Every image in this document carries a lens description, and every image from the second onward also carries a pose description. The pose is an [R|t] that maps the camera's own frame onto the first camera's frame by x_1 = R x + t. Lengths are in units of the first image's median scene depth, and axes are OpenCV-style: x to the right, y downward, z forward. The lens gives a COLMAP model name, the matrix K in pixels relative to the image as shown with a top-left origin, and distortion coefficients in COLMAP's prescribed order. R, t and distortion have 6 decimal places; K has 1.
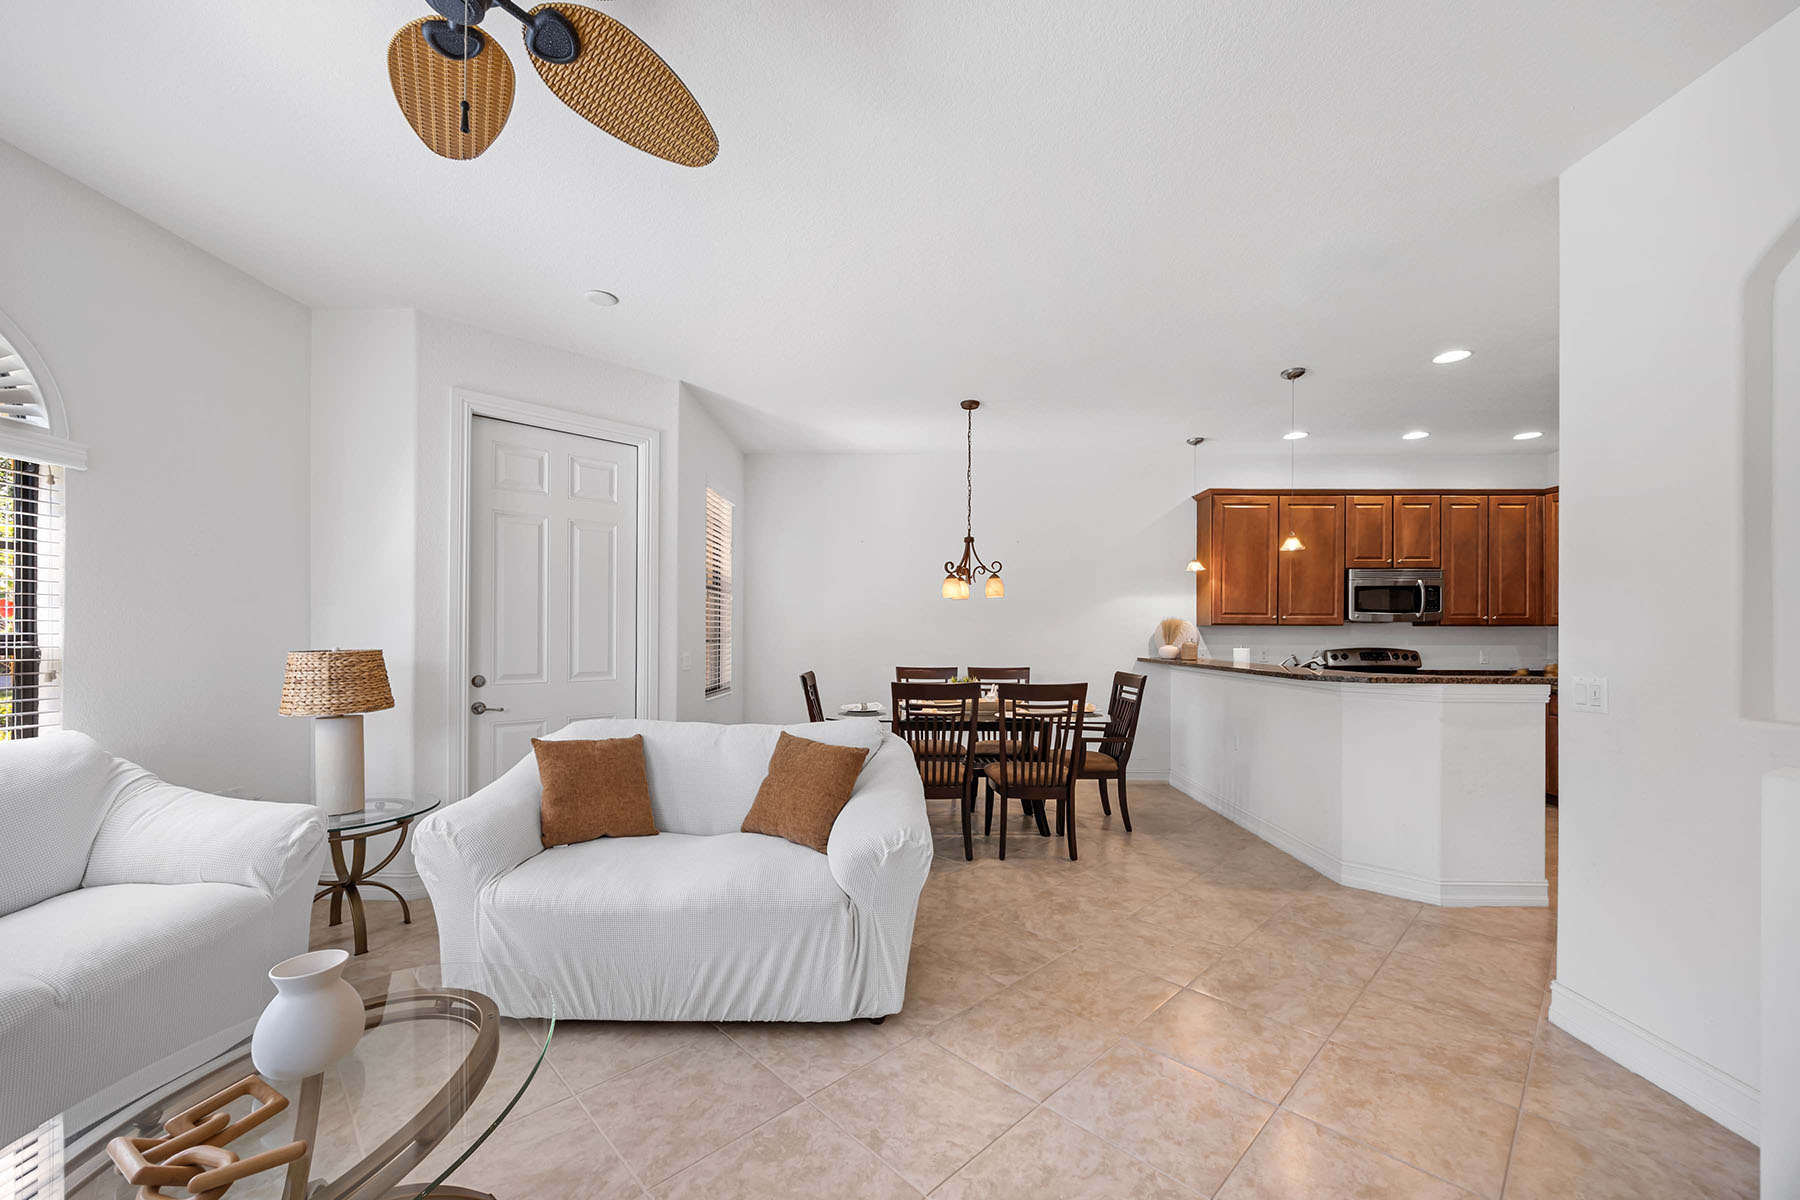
lens RADIAL K [[702.1, 0, 894.2], [0, 702.1, 635.3], [0, 0, 1]] dist [0.000064, 0.000130]
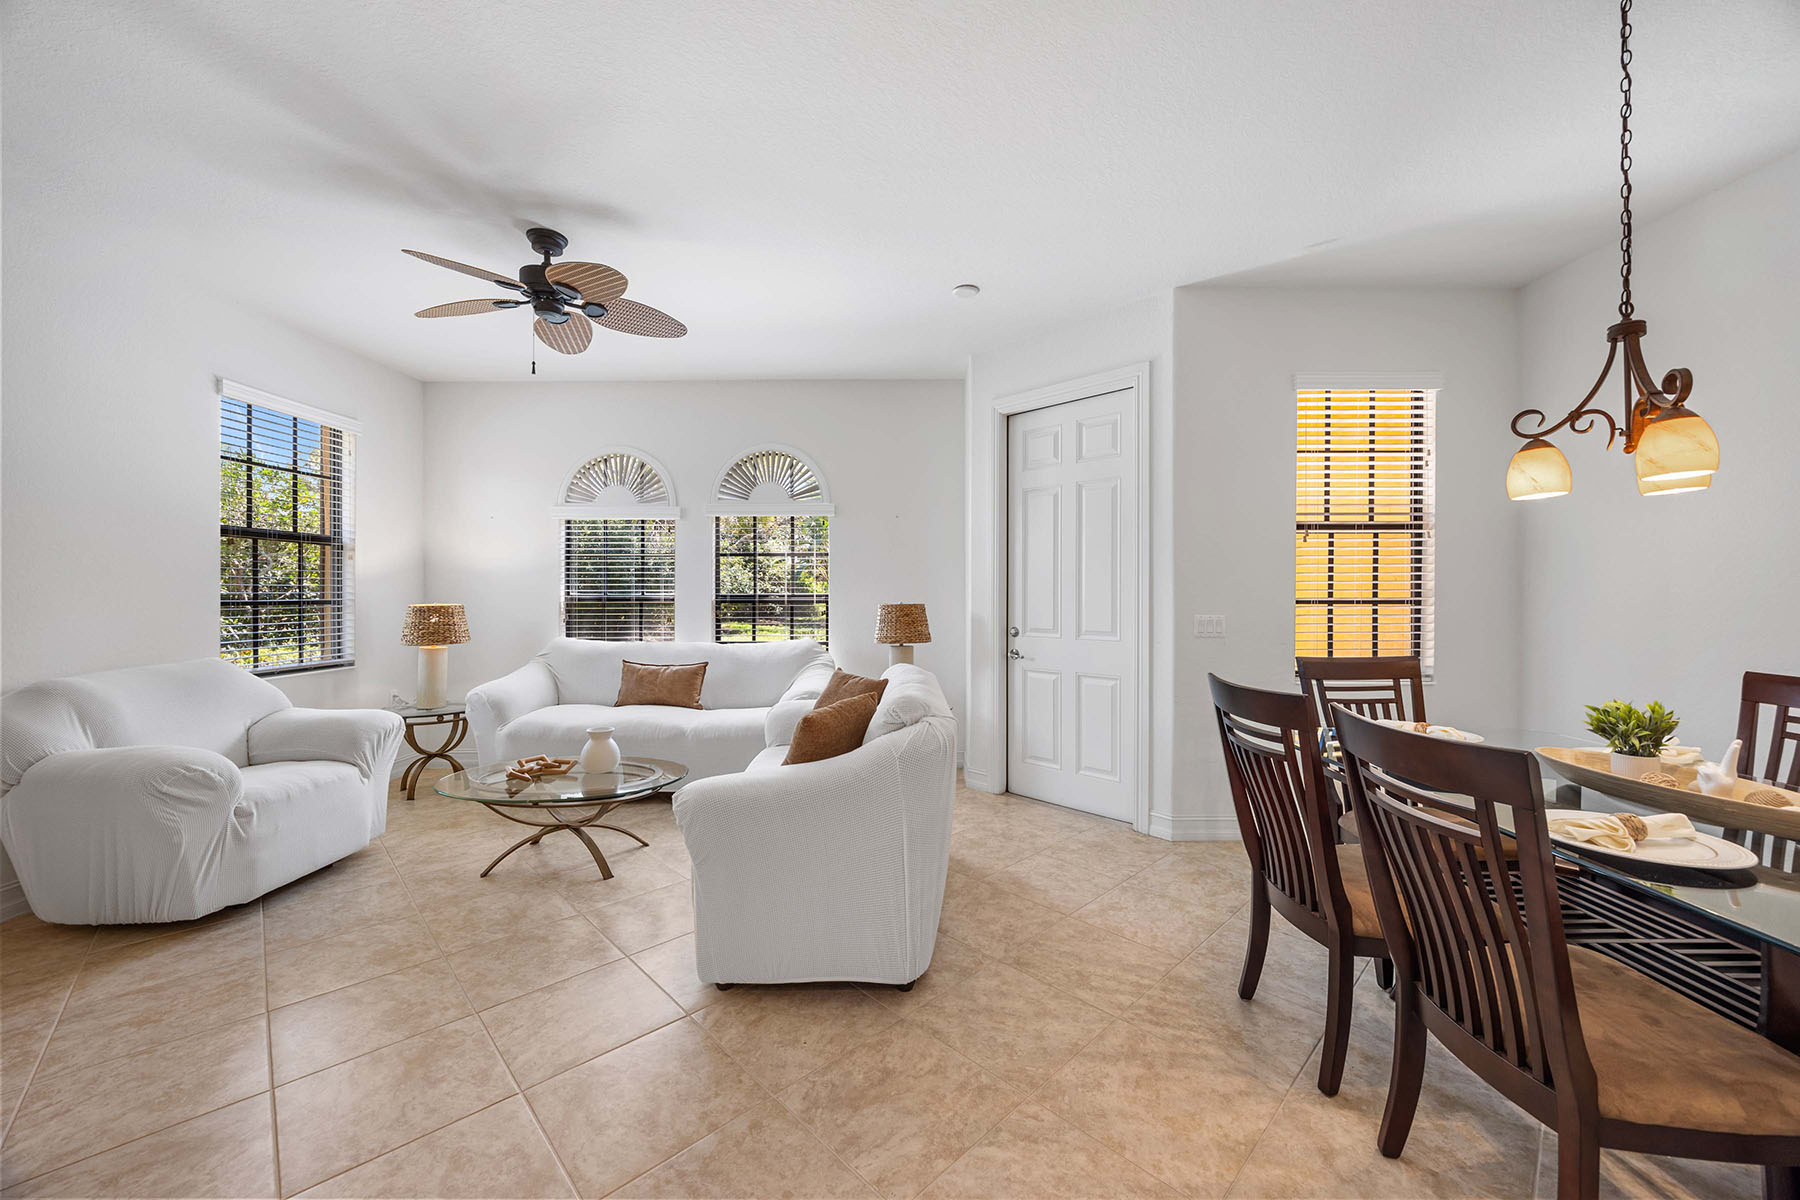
lens RADIAL K [[677.8, 0, 900.1], [0, 677.8, 598.4], [0, 0, 1]] dist [-0.004953, 0.000438]
pose [[0.003766, 0.003868, -0.999985, 0.456490], [0.000430, 0.999992, 0.003870, 0.002974], [0.999993, -0.000445, 0.003764, 0.619625]]
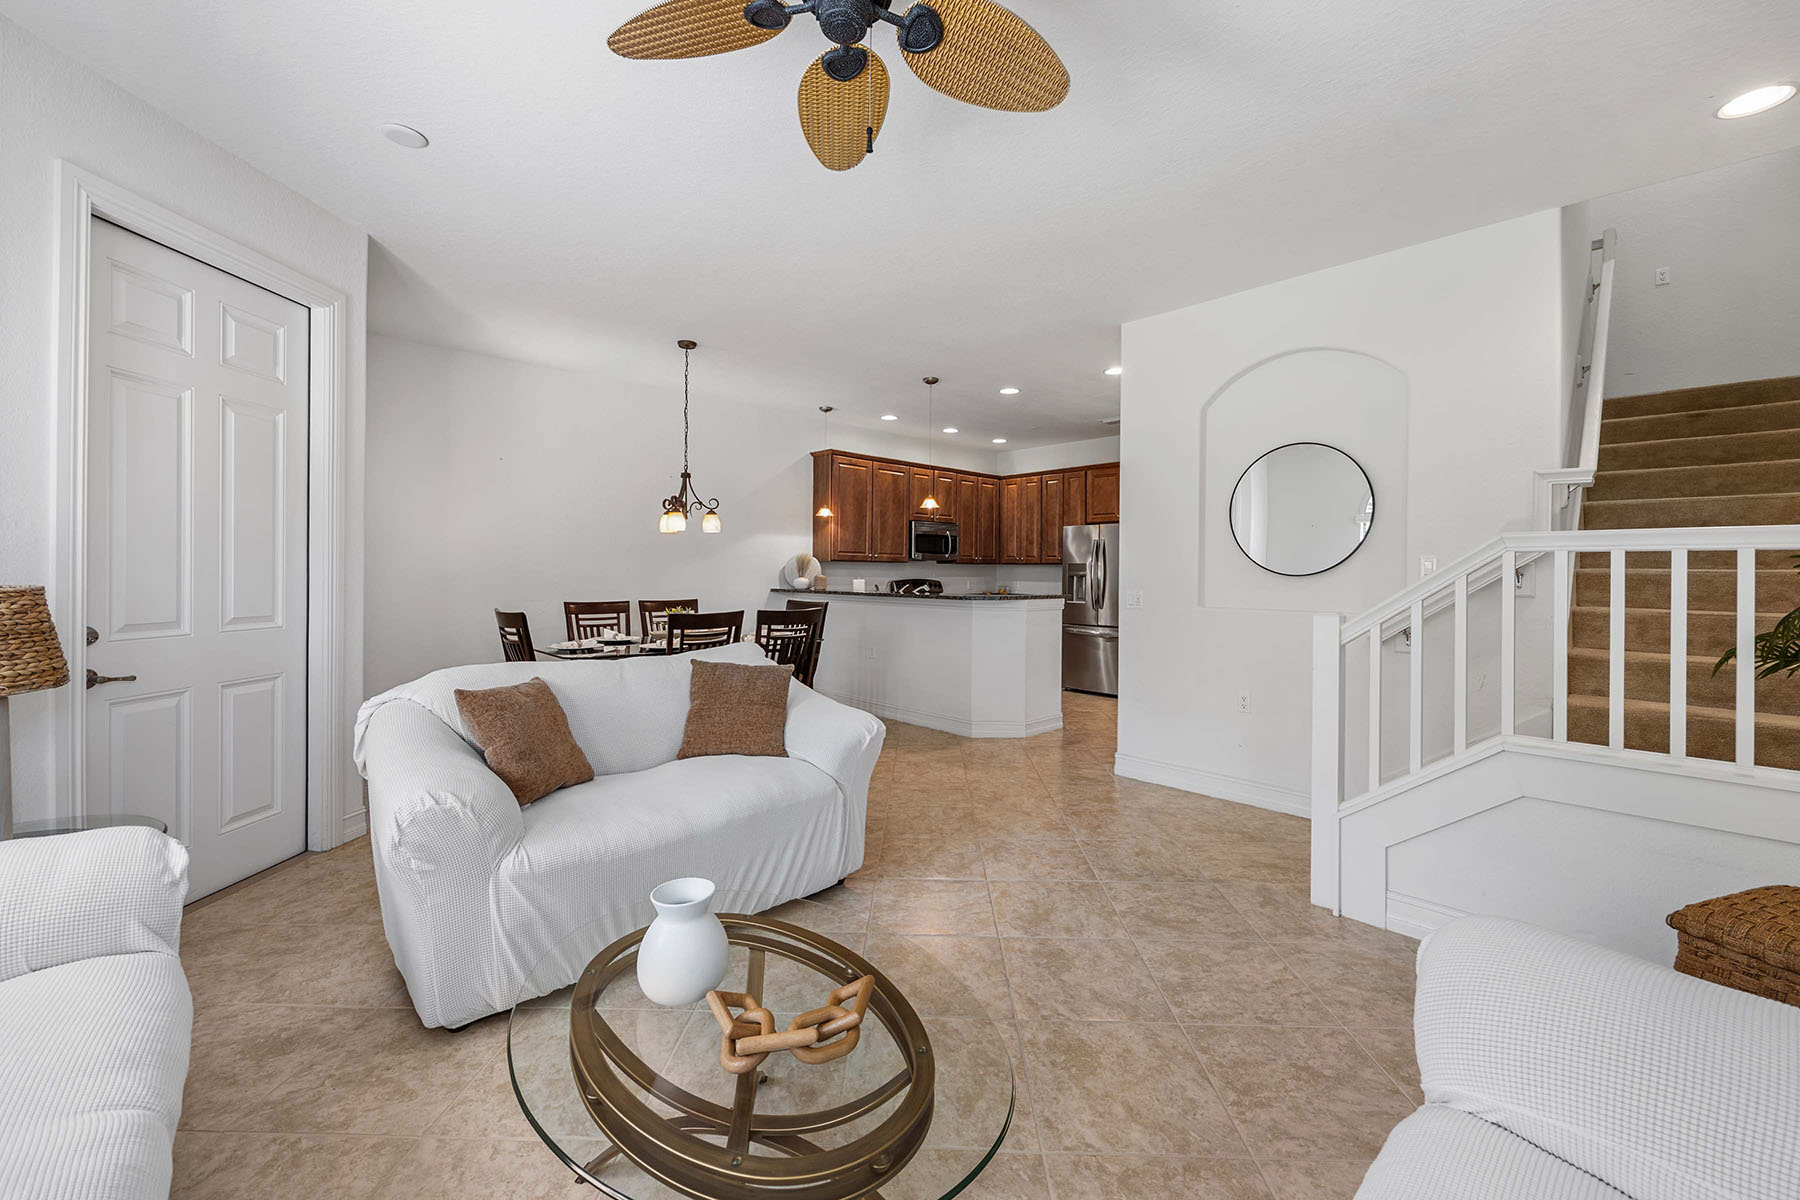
lens RADIAL K [[720.7, 0, 918.4], [0, 720.7, 576.0], [0, 0, 1]] dist [-0.000209, 0.000057]
pose [[0.701101, -0.002147, 0.713059, -0.408596], [-0.003831, 0.999970, 0.006778, 0.003382], [-0.713052, -0.007483, 0.701071, 0.013262]]
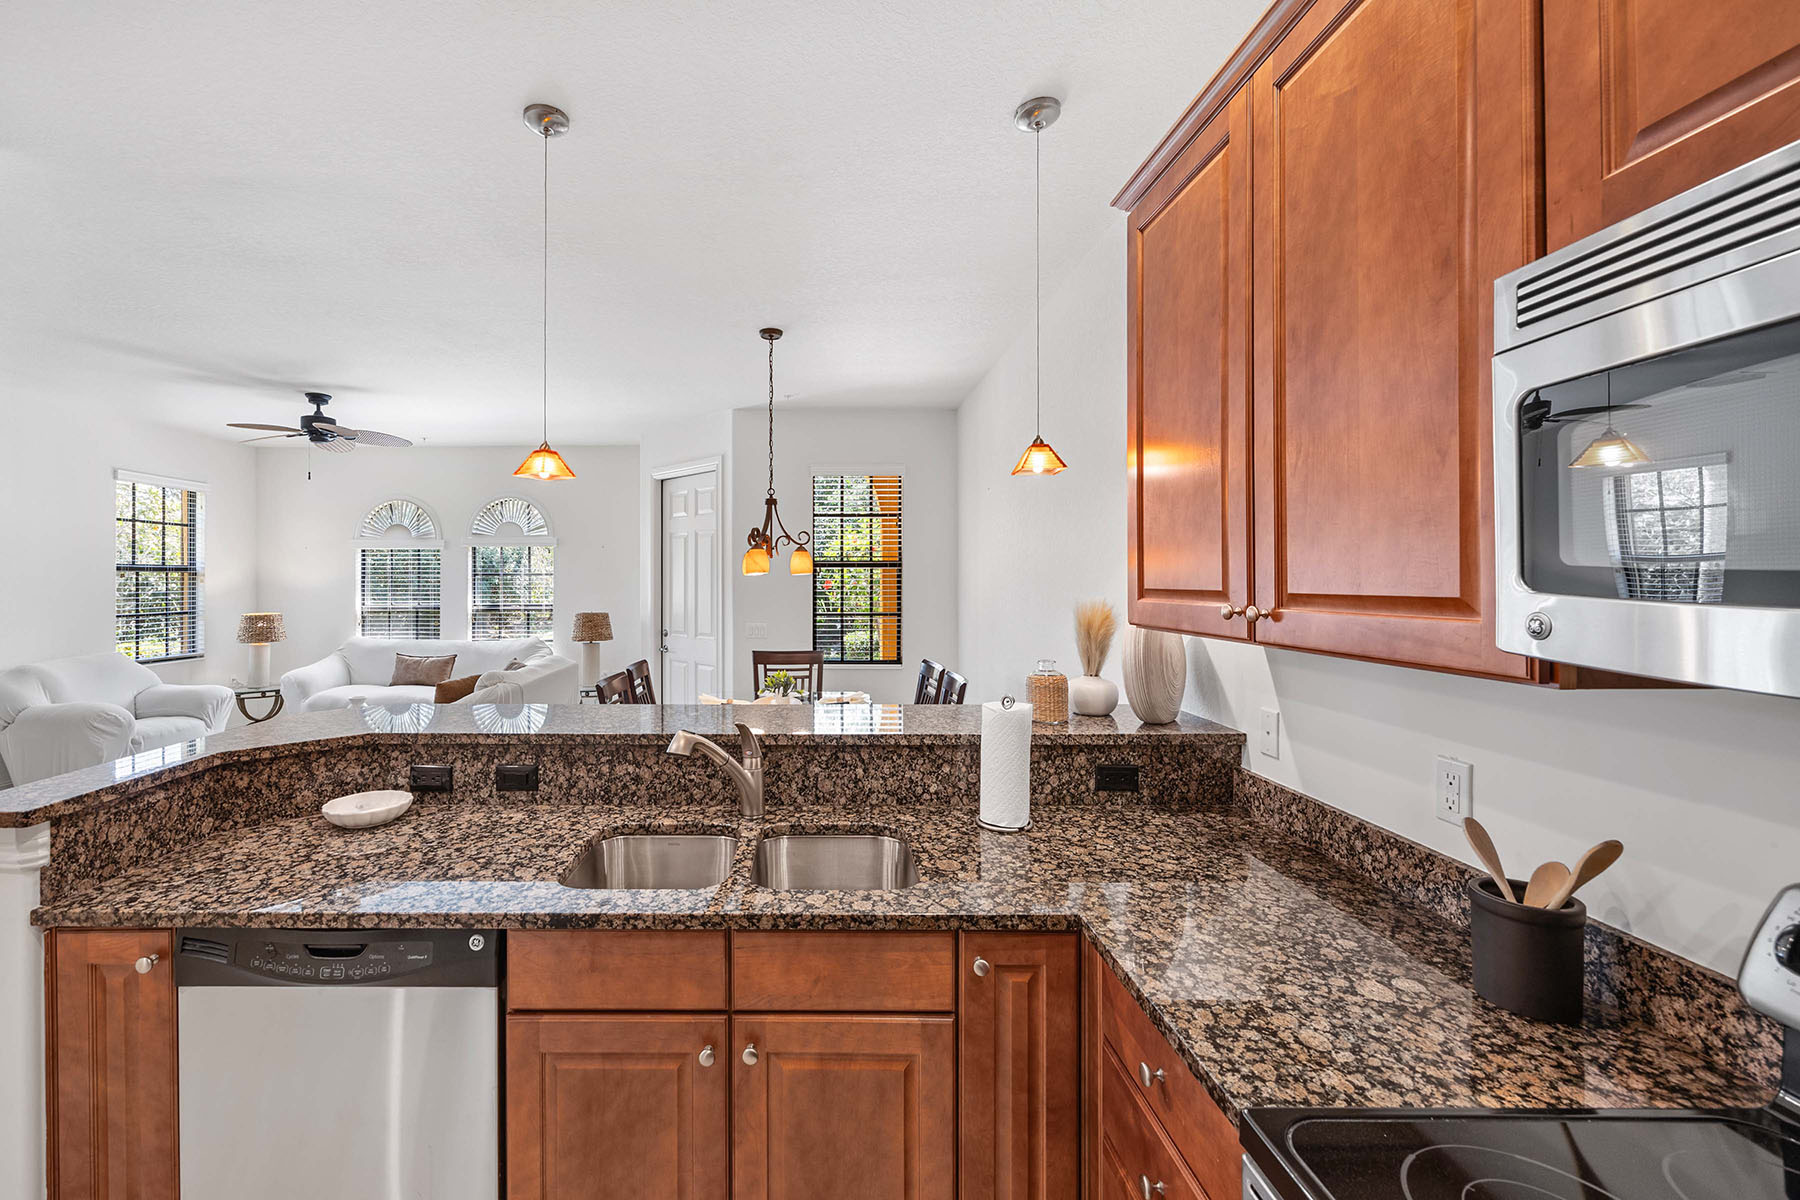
lens RADIAL K [[738.9, 0, 799.8], [0, 738.9, 582.7], [0, 0, 1]] dist [-0.008182, 0.000582]
pose [[-0.003829, -0.001862, -0.999991, 0.951529], [0.001936, 0.999996, -0.001869, -0.041562], [0.999991, -0.001943, -0.003825, 1.037781]]
